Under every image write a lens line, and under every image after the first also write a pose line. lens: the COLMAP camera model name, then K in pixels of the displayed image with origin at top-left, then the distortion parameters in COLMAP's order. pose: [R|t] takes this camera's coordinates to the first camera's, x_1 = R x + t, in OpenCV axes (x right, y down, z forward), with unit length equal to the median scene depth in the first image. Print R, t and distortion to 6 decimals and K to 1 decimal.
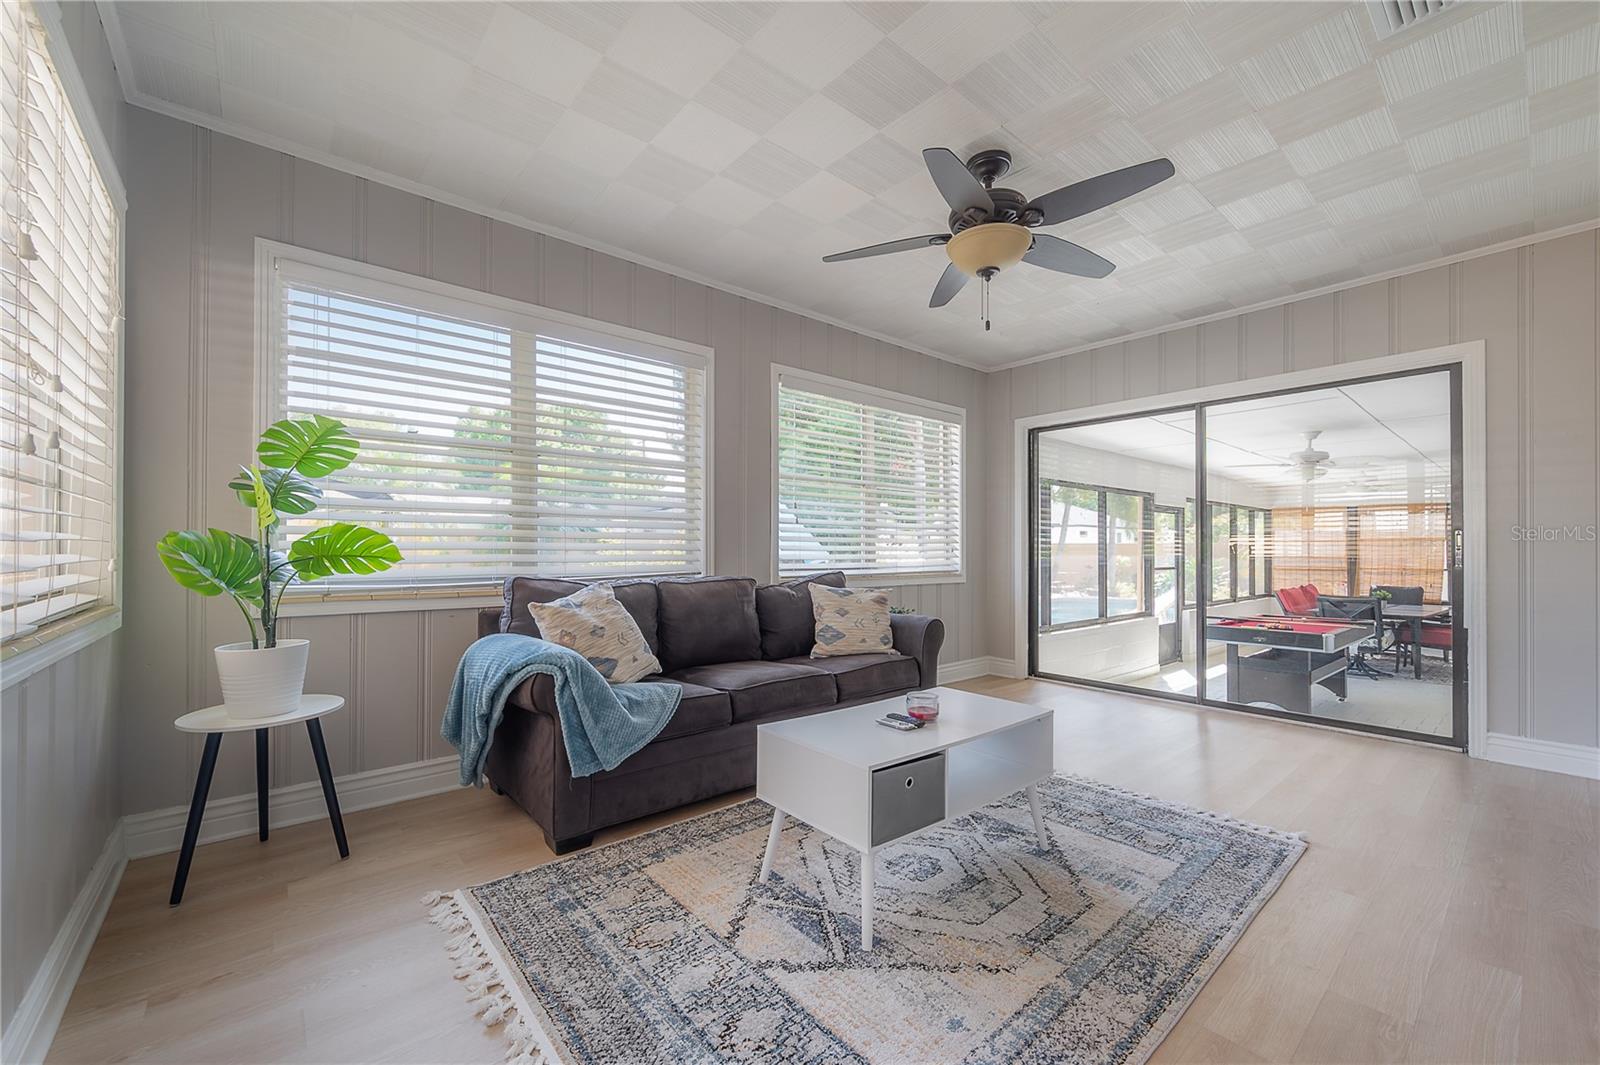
lens RADIAL K [[642.3, 0, 787.7], [0, 642.3, 546.2], [0, 0, 1]] dist [-0.001147, -0.000289]
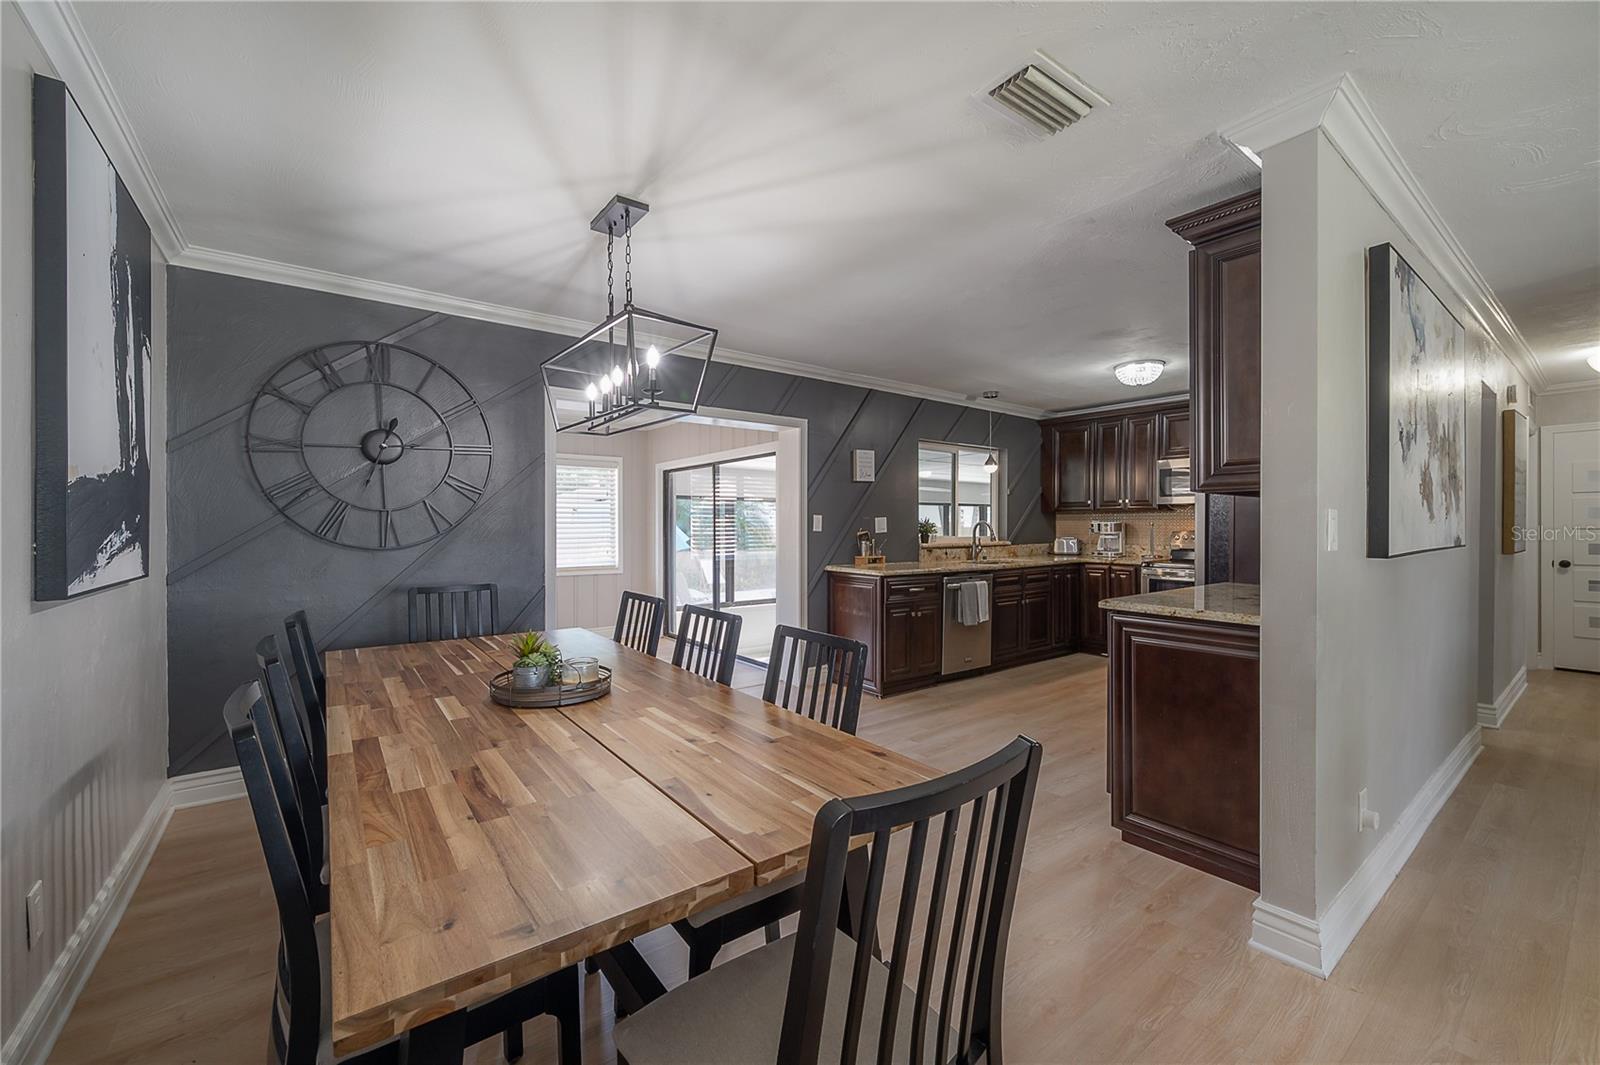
lens RADIAL K [[642.2, 0, 799.5], [0, 642.2, 525.6], [0, 0, 1]] dist [0.002006, 0.000345]
pose [[0.998771, -0.006482, -0.049135, 0.610834], [0.006602, 0.999976, 0.002279, -0.044659], [0.049119, -0.002601, 0.998790, -0.385855]]
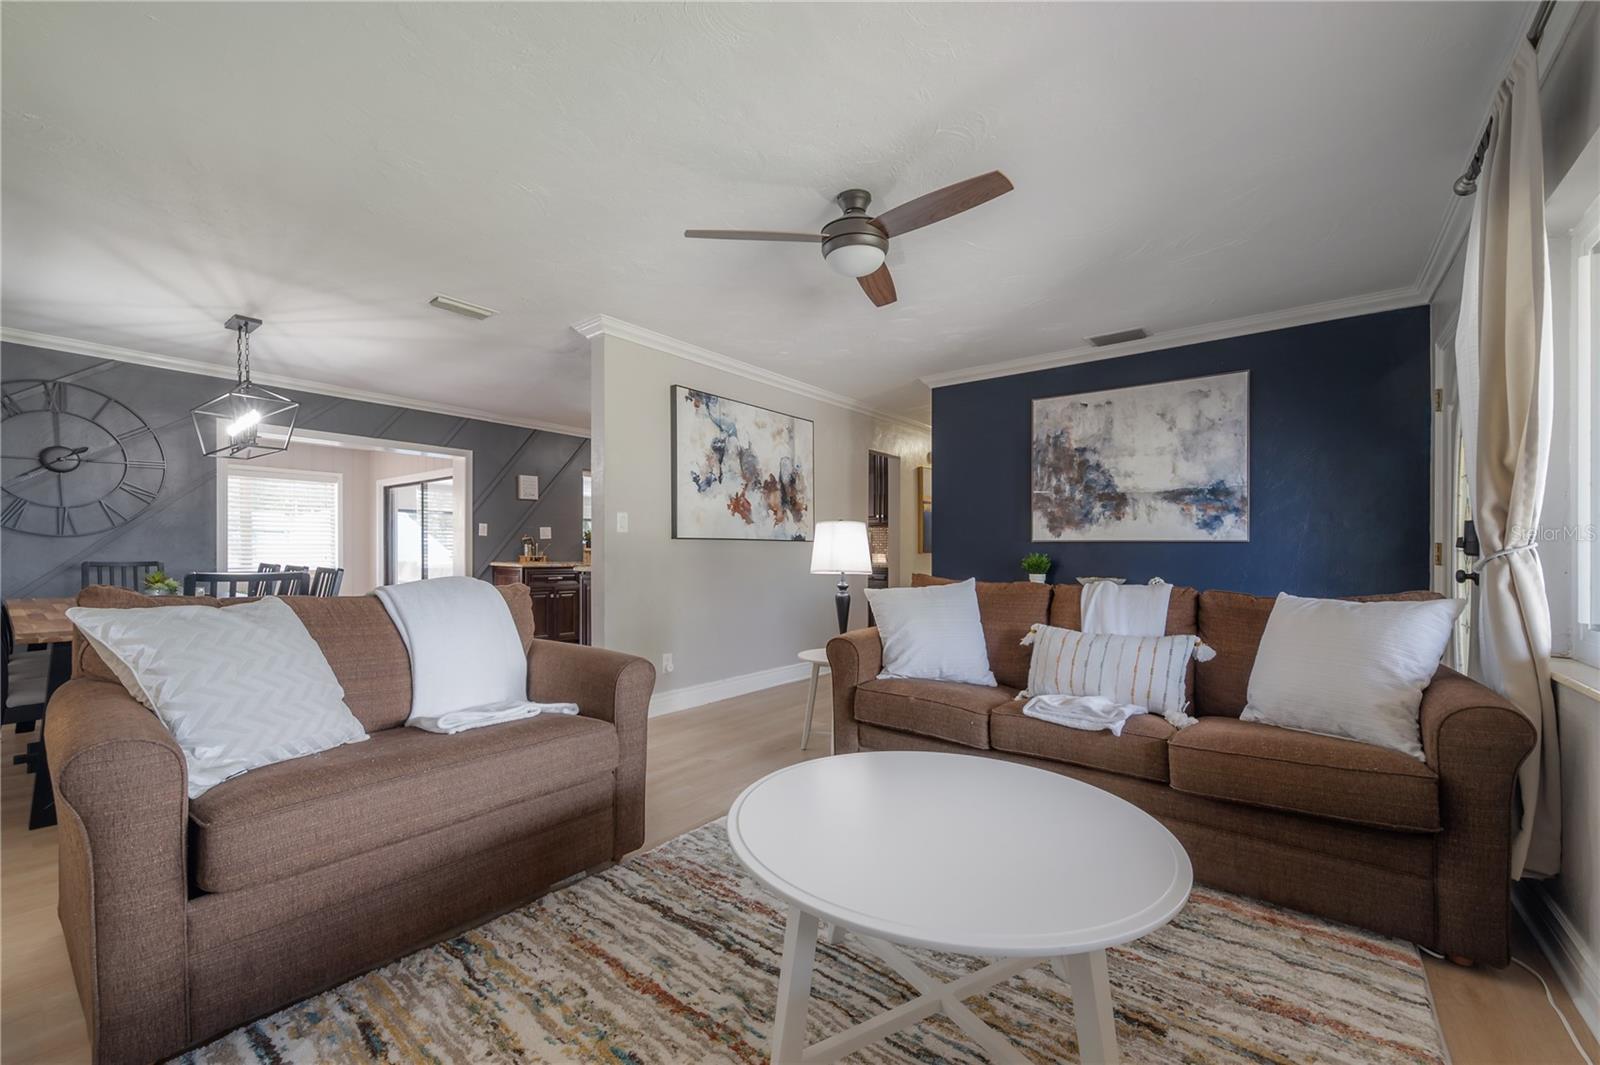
lens RADIAL K [[639.9, 0, 798.1], [0, 639.9, 554.8], [0, 0, 1]] dist [0.001959, 0.000238]
pose [[0.978053, 0.001059, 0.208351, 0.878528], [-0.002834, 0.999962, 0.008221, -0.014826], [-0.208335, -0.008631, 0.978019, -0.720683]]
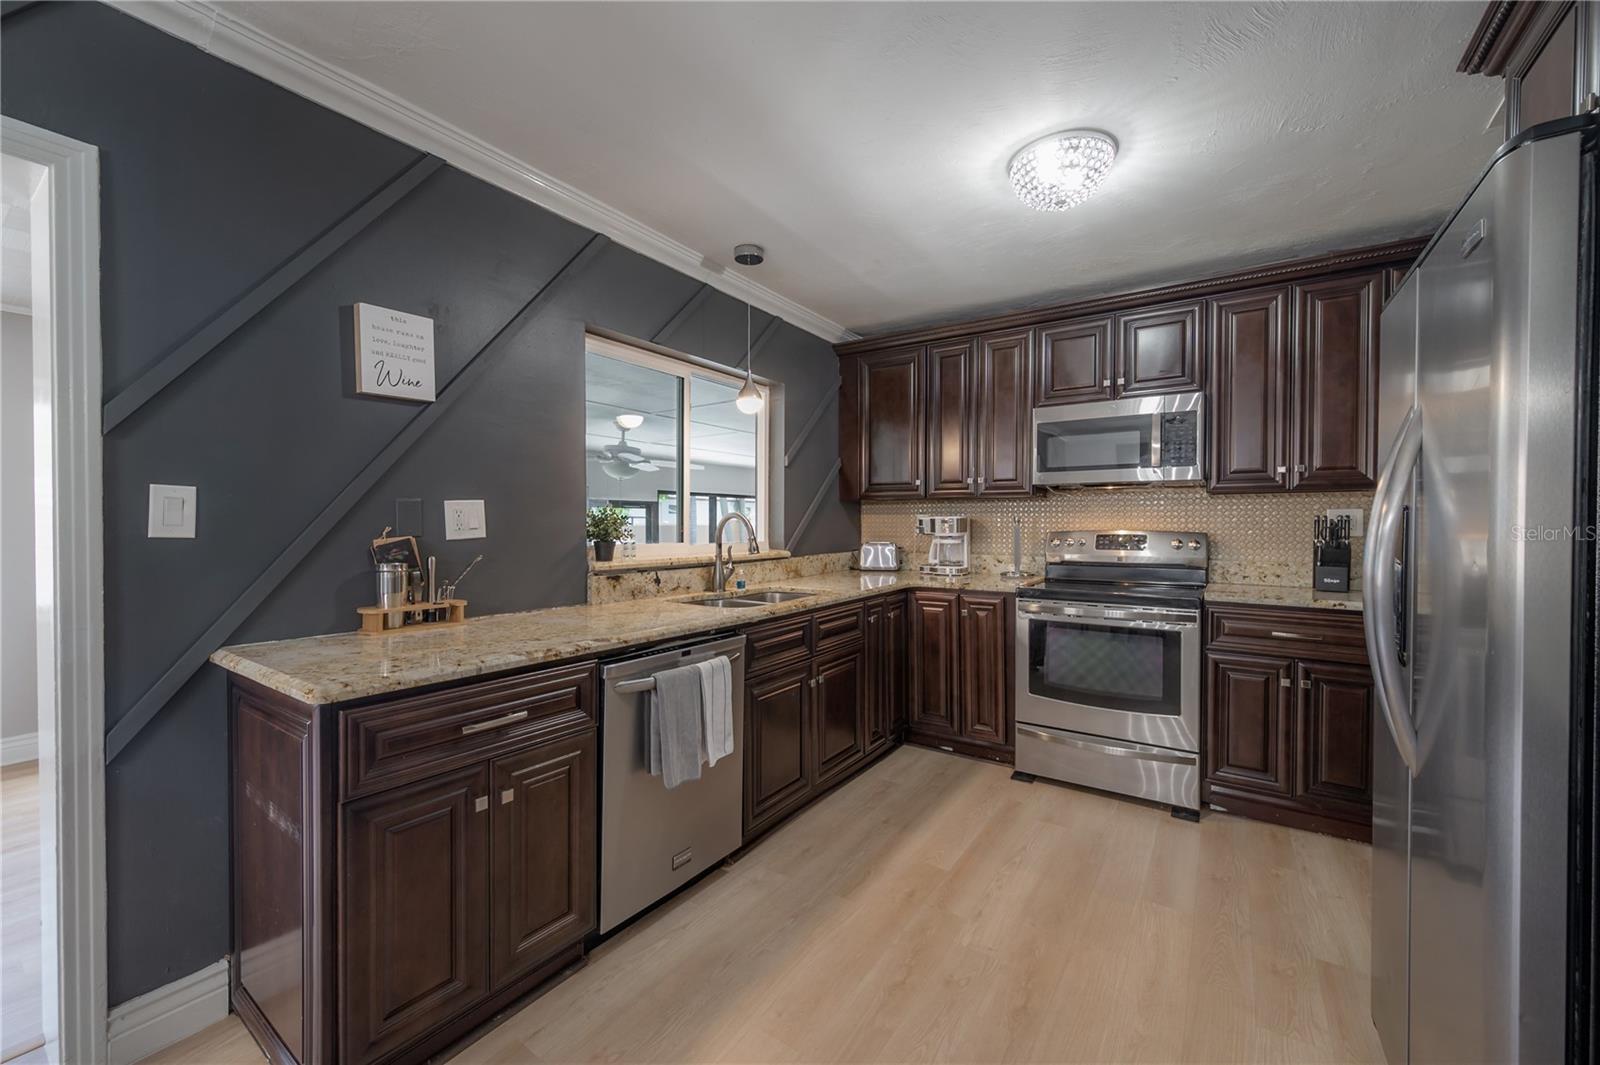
lens RADIAL K [[646.1, 0, 800.0], [0, 646.1, 532.5], [0, 0, 1]] dist [0.001126, -0.000260]
pose [[0.963055, -0.009500, 0.269136, 0.754242], [0.004979, 0.999835, 0.017477, -0.040919], [-0.269258, -0.015491, 0.962943, 0.110933]]
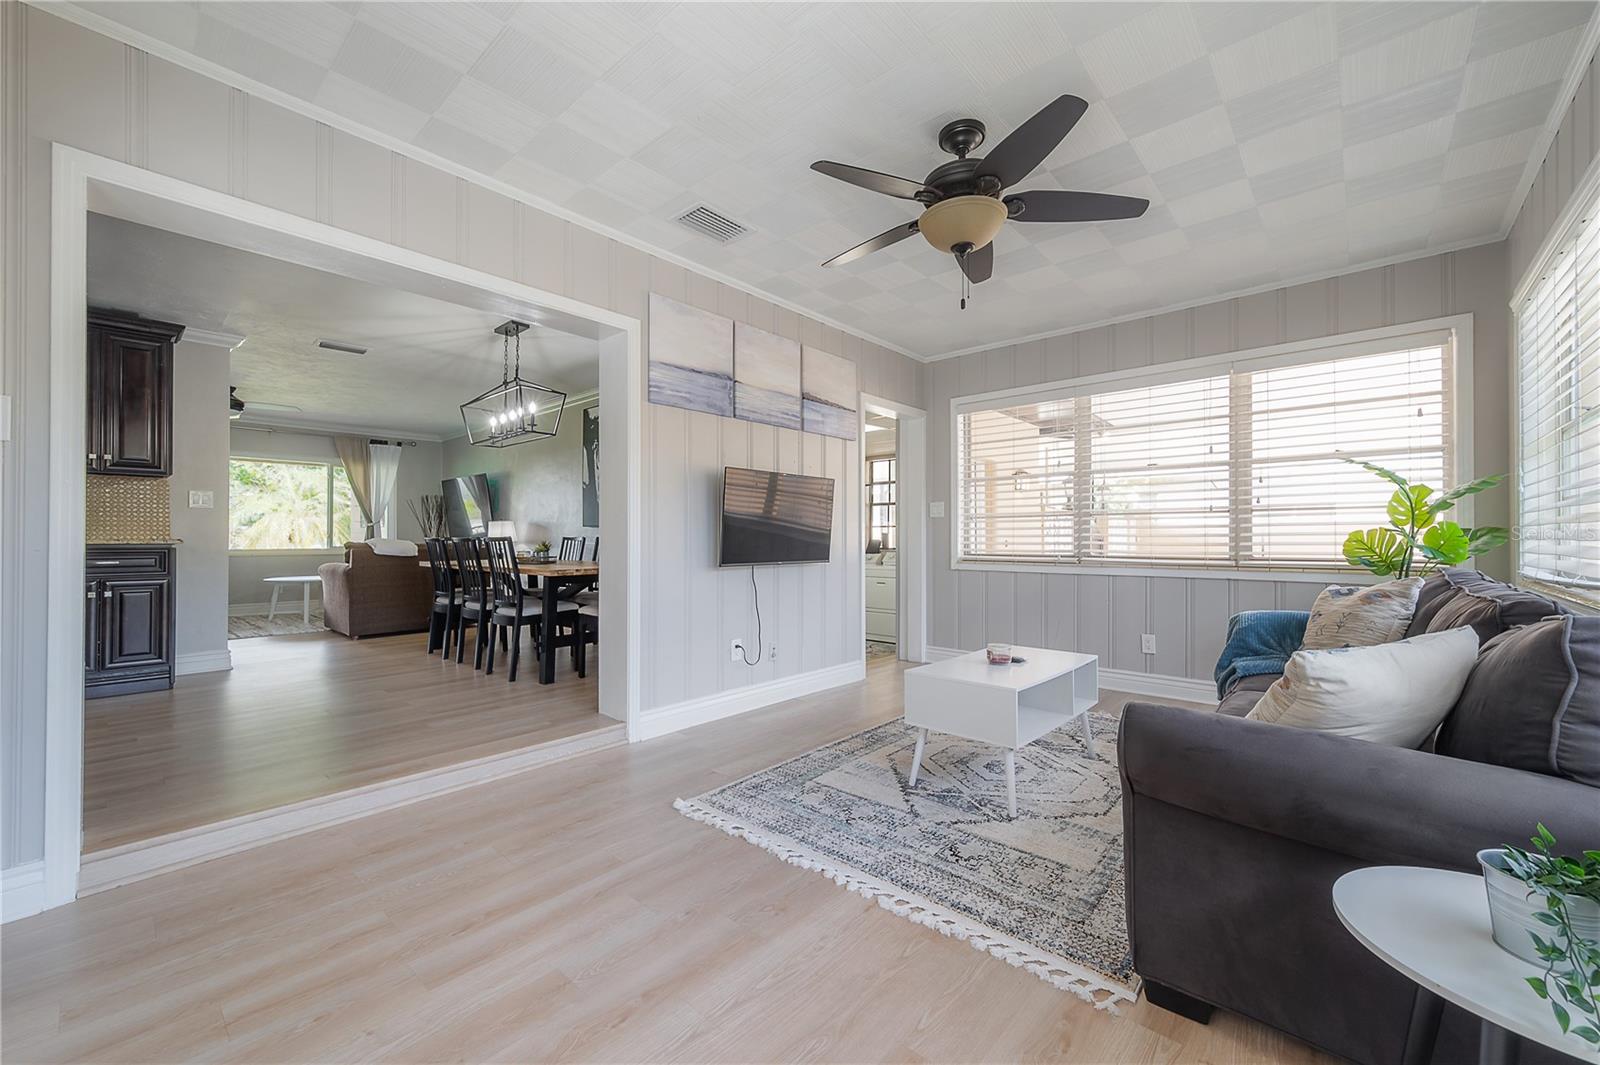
lens RADIAL K [[627.6, 0, 788.9], [0, 627.6, 537.1], [0, 0, 1]] dist [-0.001412, 0.000000]
pose [[-0.991086, -0.002362, -0.133203, 0.270480], [-0.001925, 0.999992, -0.003415, 0.002492], [0.133211, -0.003128, -0.991083, 0.735668]]
